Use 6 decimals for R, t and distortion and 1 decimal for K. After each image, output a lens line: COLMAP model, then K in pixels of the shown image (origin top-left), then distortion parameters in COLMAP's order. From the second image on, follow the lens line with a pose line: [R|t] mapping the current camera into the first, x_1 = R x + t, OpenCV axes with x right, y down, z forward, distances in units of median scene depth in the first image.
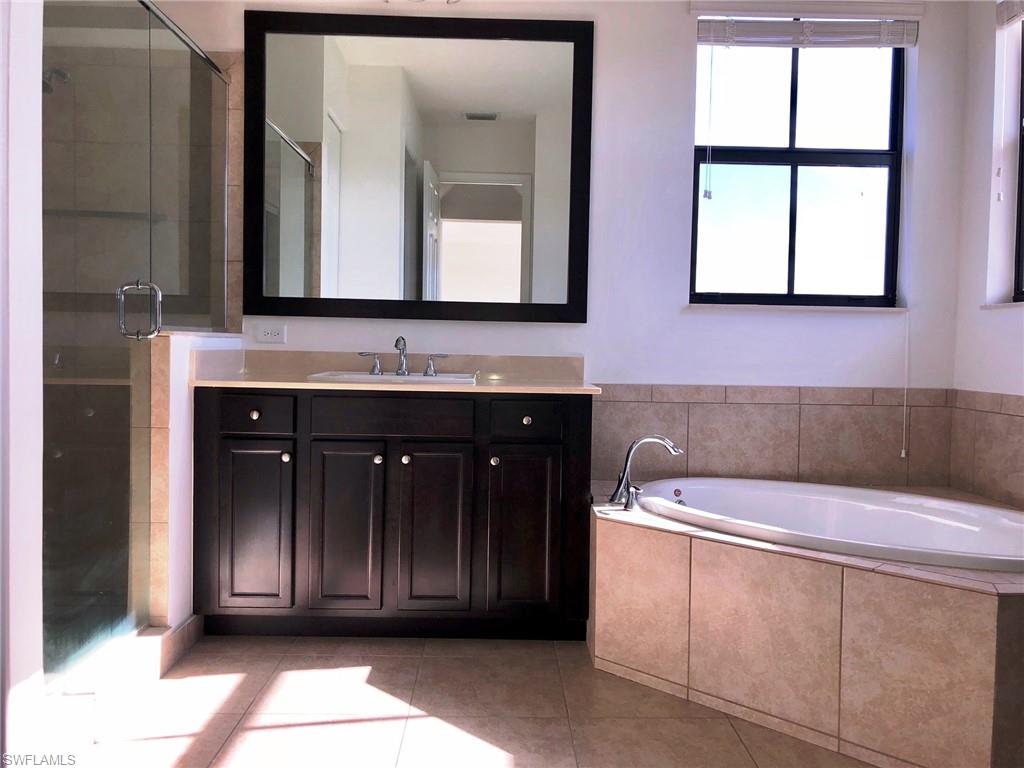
lens RADIAL K [[838.2, 0, 511.2], [0, 838.2, 377.1], [0, 0, 1]] dist [0.037587, -0.055333]
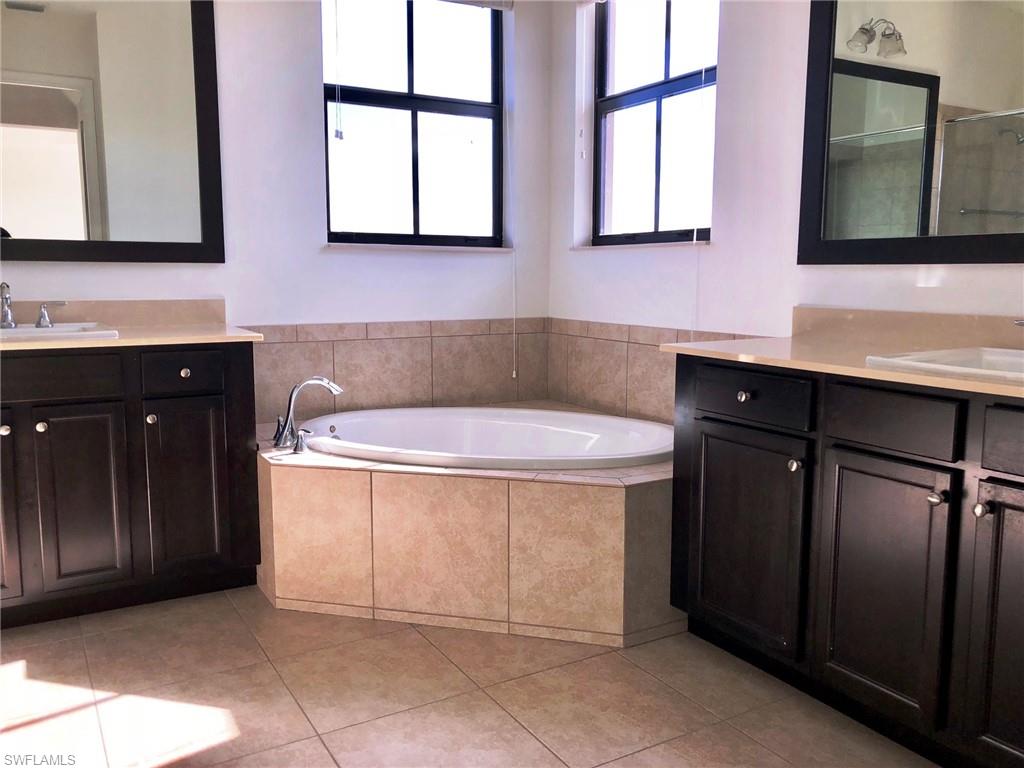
lens RADIAL K [[838.2, 0, 510.4], [0, 838.2, 381.7], [0, 0, 1]] dist [0.037587, -0.055333]
pose [[0.870507, -0.078511, 0.485853, -0.124690], [0.029330, 0.993715, 0.108027, -0.029846], [-0.491281, -0.079788, 0.867339, -0.004950]]
